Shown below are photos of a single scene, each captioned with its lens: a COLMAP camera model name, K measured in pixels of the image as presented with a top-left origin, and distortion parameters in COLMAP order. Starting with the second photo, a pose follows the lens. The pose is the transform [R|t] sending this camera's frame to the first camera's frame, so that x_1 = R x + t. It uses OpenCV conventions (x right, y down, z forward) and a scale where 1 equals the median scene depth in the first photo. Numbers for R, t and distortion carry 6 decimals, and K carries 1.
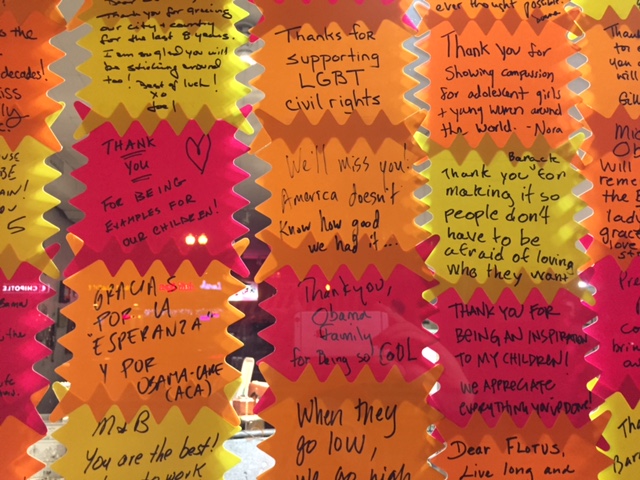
lens RADIAL K [[541.9, 0, 320.0], [0, 541.9, 240.0], [0, 0, 1]] dist [0.054949, -0.002791]
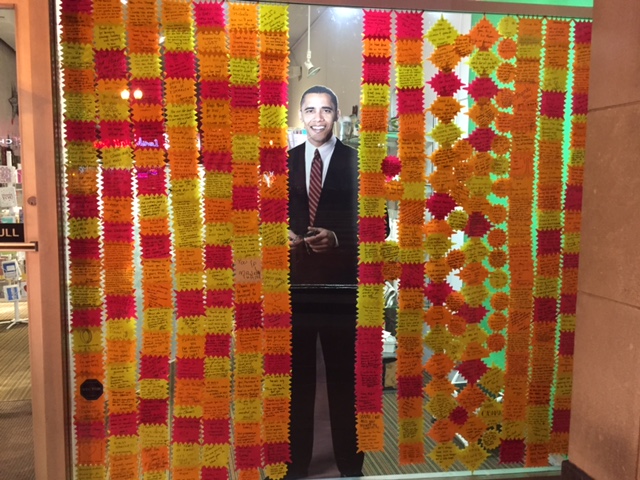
lens RADIAL K [[541.9, 0, 320.0], [0, 541.9, 240.0], [0, 0, 1]] dist [0.054949, -0.002791]
pose [[0.993940, -0.009758, 0.109487, 0.482201], [-0.017656, 0.968944, 0.246650, 0.236978], [-0.108493, -0.247089, 0.962900, -4.804148]]
